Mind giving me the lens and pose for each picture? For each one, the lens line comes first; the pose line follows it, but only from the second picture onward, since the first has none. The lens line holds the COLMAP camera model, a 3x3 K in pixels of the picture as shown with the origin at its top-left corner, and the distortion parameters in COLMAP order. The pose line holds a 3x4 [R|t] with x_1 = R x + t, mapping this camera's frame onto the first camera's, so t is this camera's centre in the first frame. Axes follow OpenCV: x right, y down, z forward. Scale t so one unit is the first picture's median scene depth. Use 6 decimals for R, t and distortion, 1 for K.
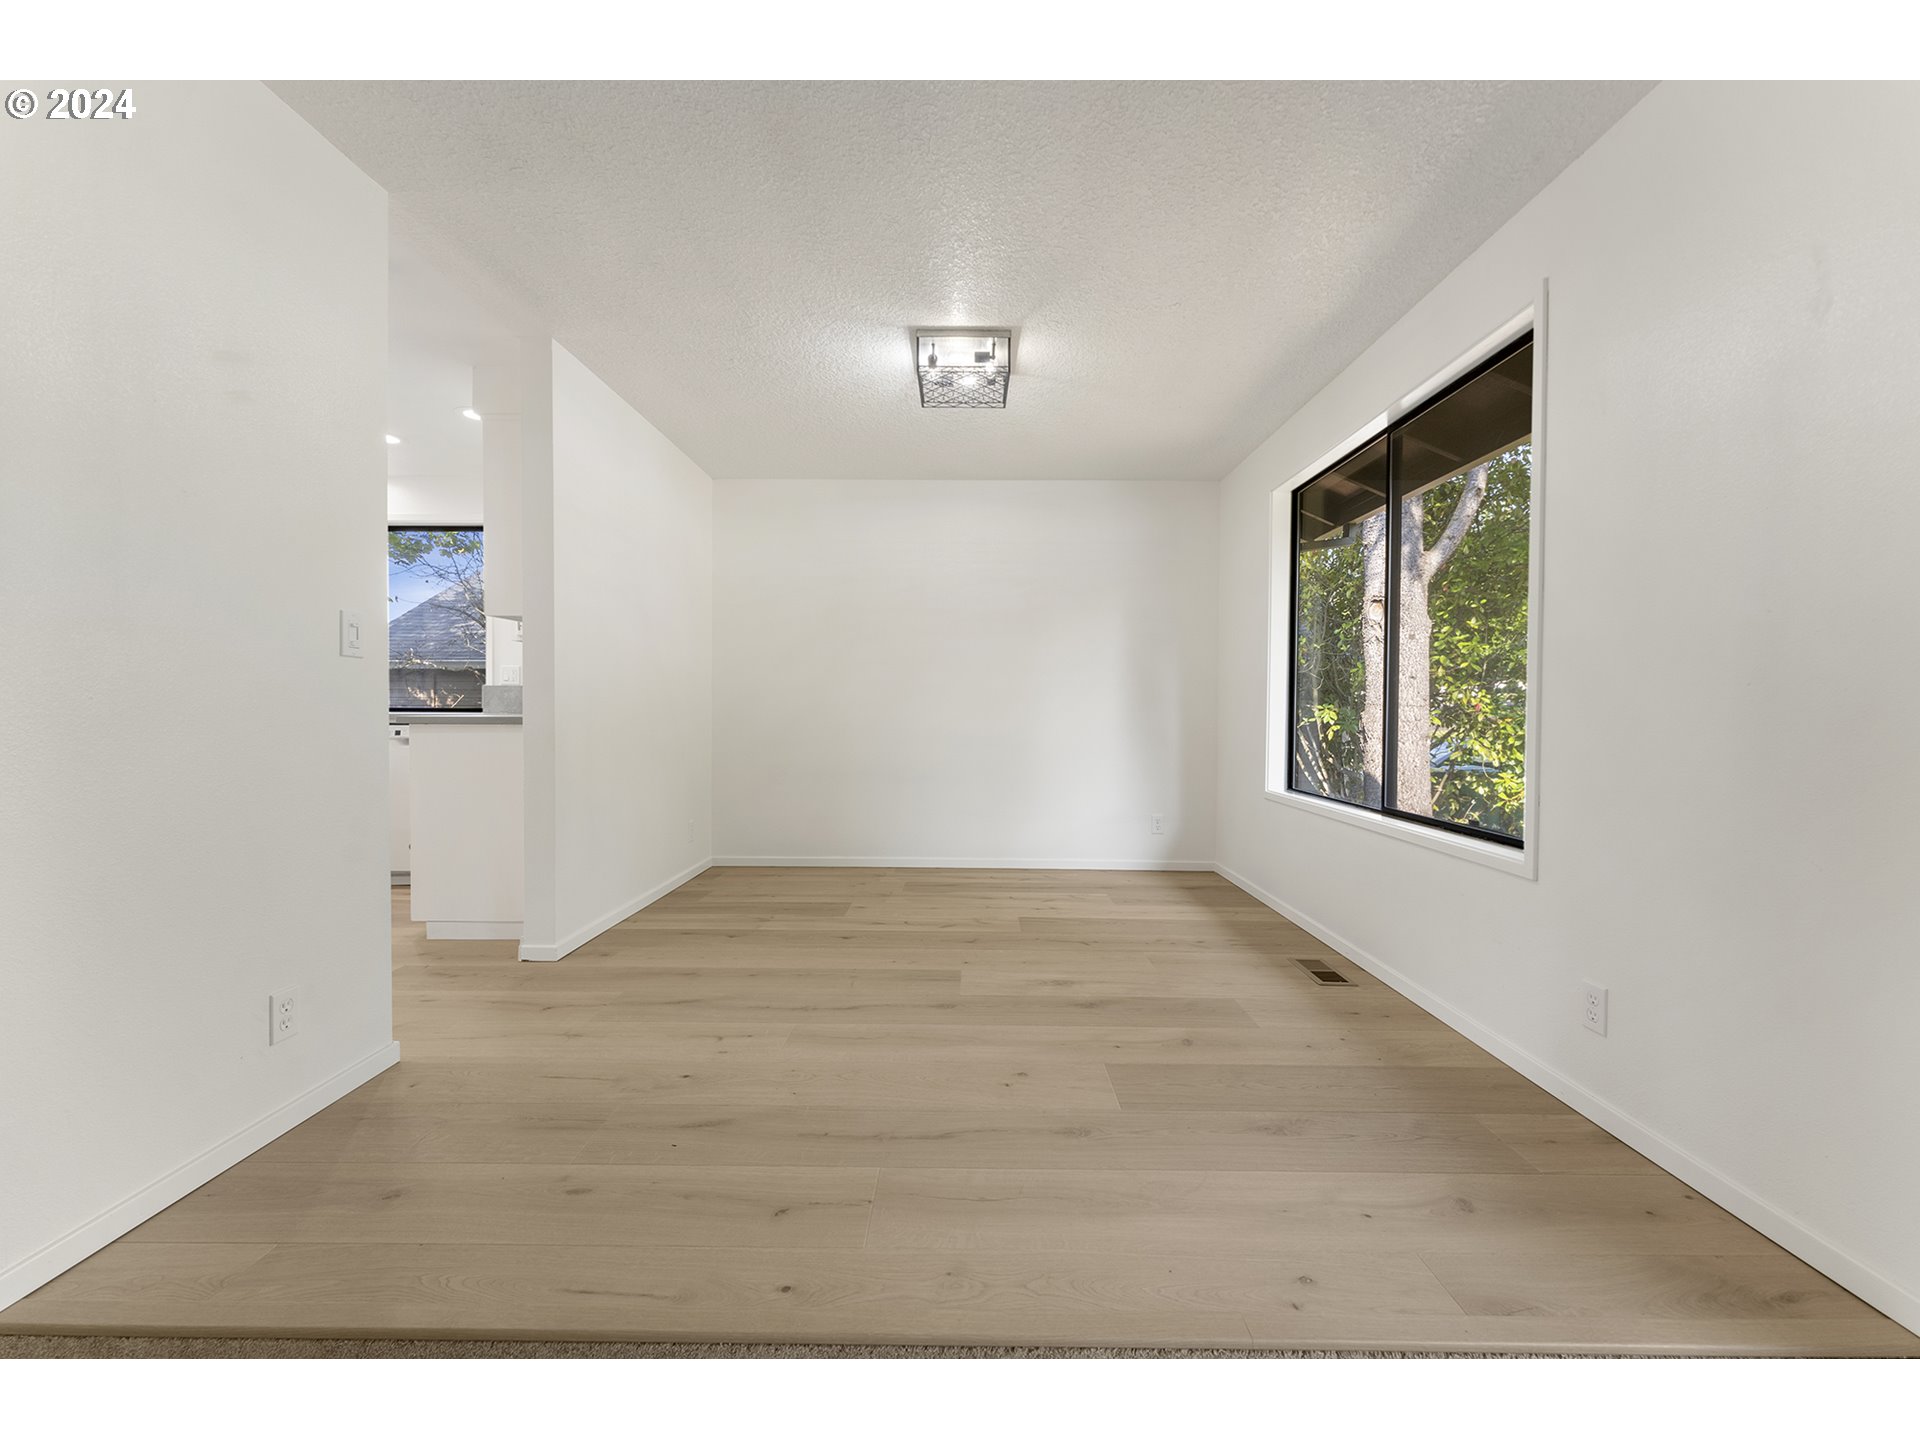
lens RADIAL K [[774.1, 0, 960.9], [0, 774.1, 726.0], [0, 0, 1]] dist [0.000549, -0.000038]
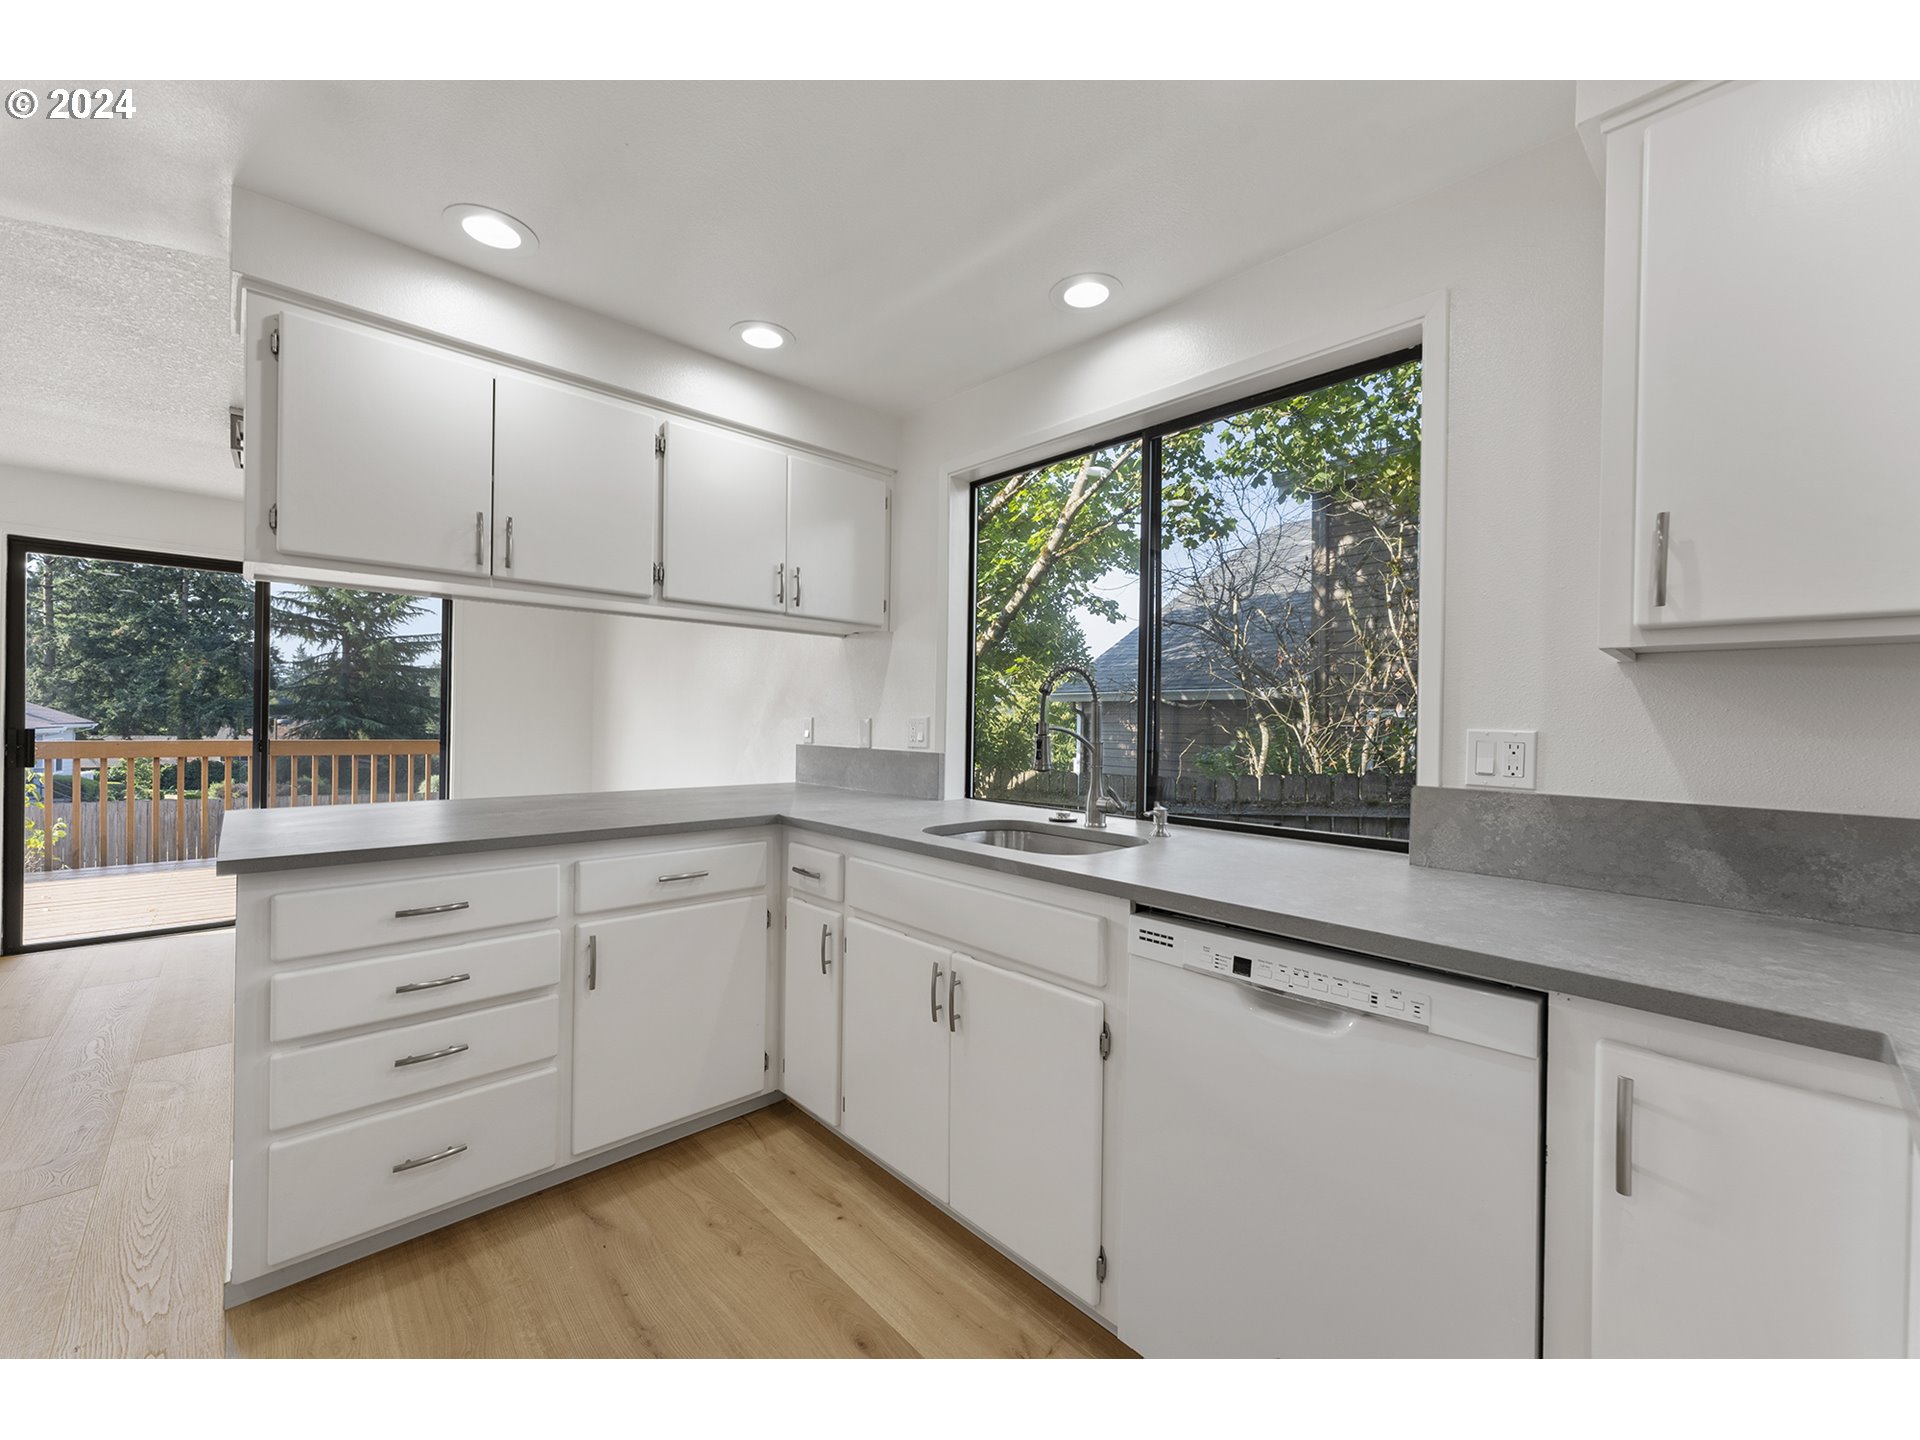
lens RADIAL K [[761.4, 0, 963.1], [0, 761.4, 720.3], [0, 0, 1]] dist [0.001603, -0.000032]
pose [[0.697258, 0.007246, -0.716784, -0.941524], [-0.030877, 0.999324, -0.019933, -0.127079], [0.716155, 0.036031, 0.697011, 1.122700]]
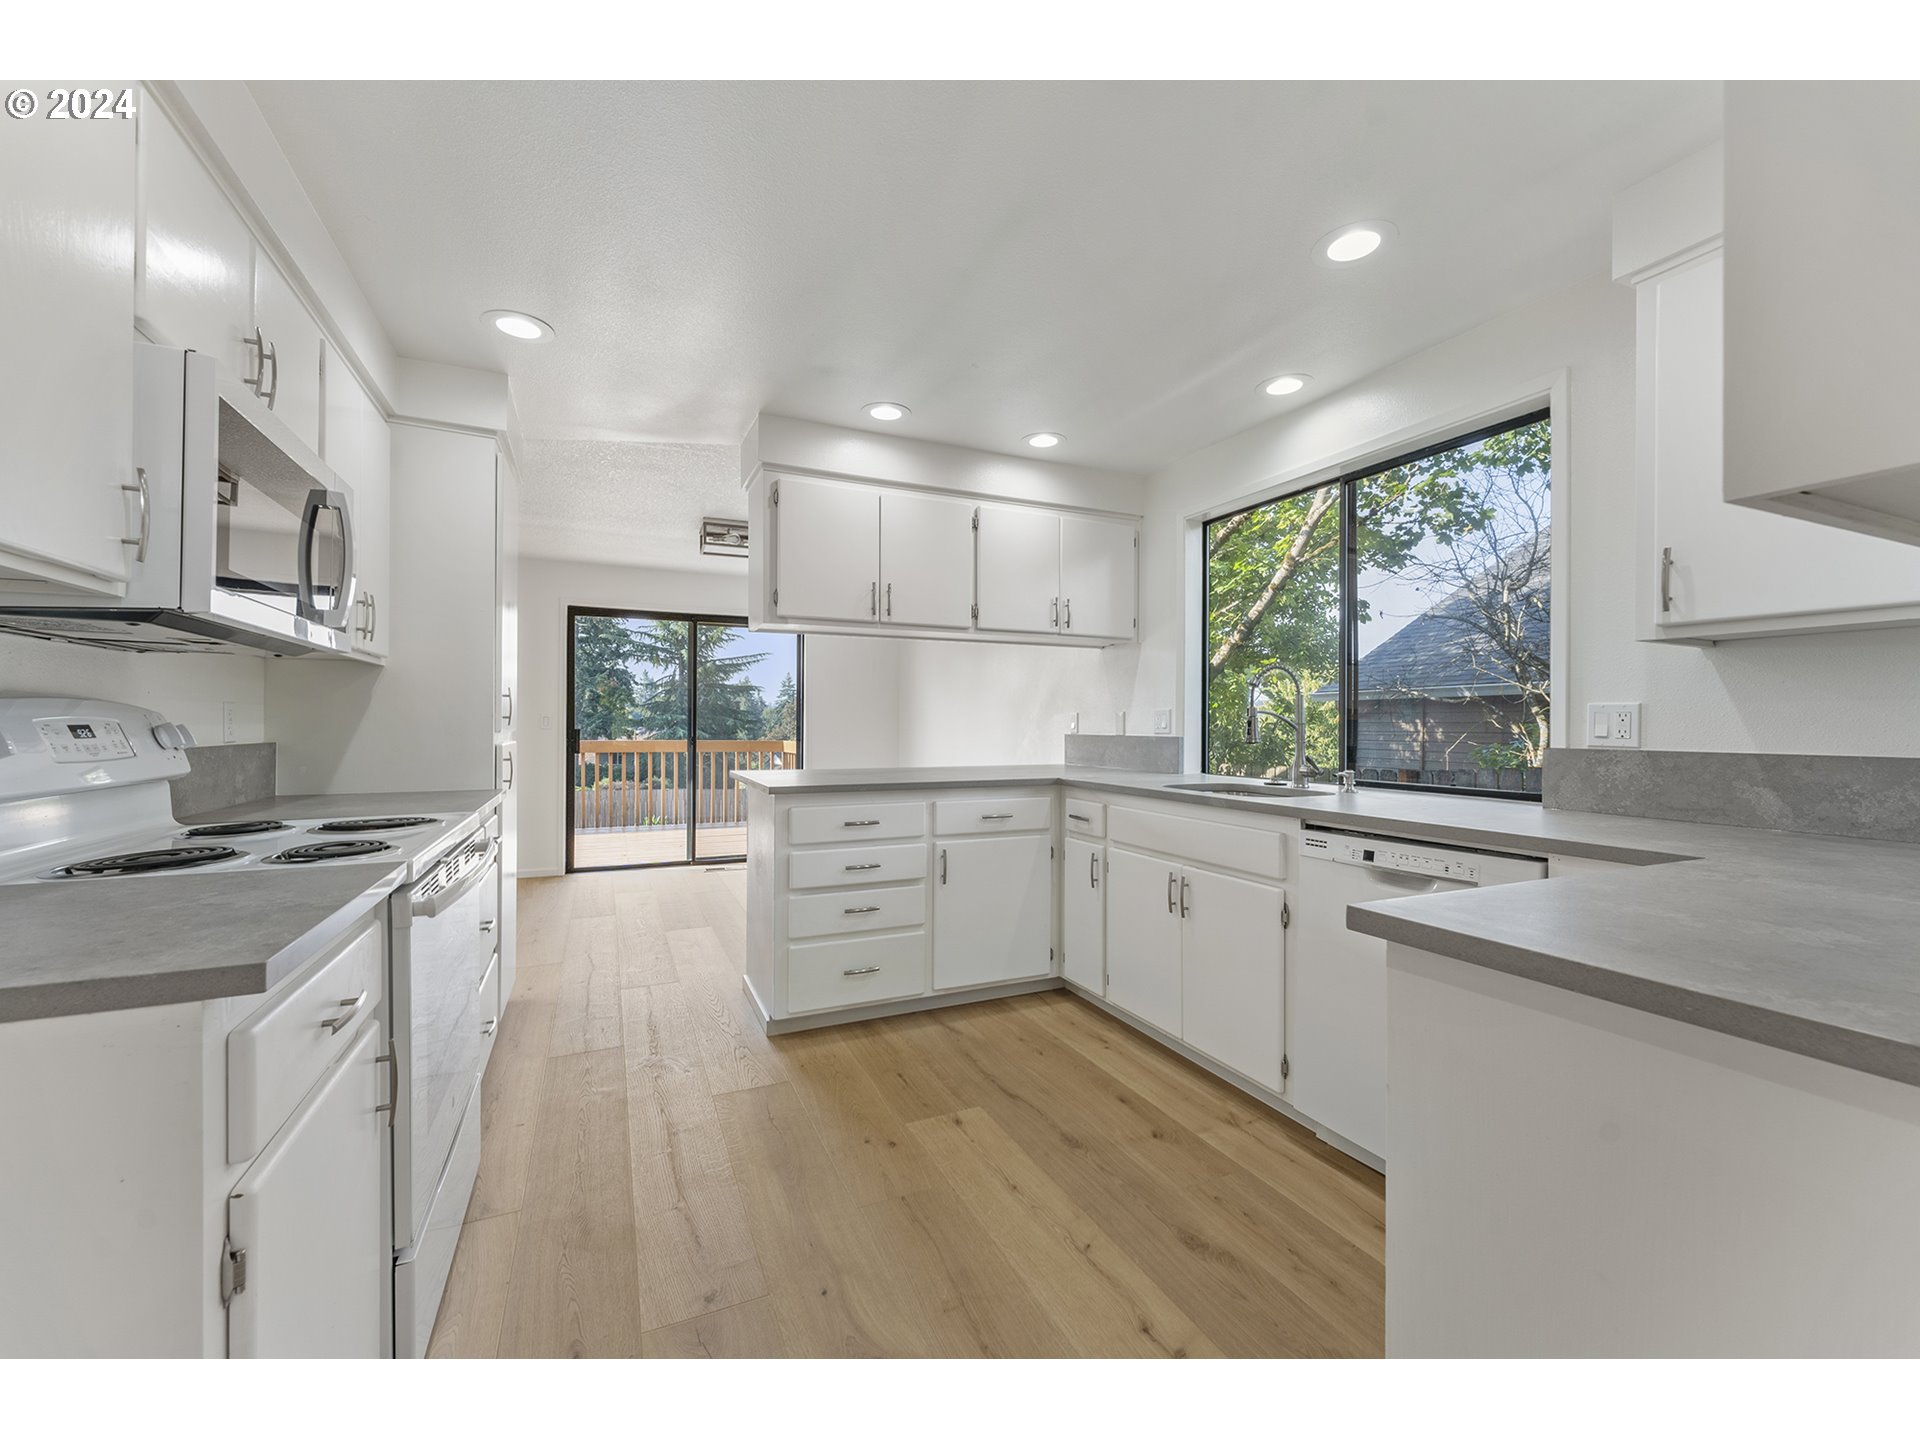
lens RADIAL K [[774.1, 0, 960.9], [0, 774.1, 726.0], [0, 0, 1]] dist [0.000549, -0.000038]
pose [[0.427811, -0.000023, -0.903868, -0.641265], [-0.025734, 0.999594, -0.012206, -0.093514], [0.903502, 0.028482, 0.427637, 0.896571]]
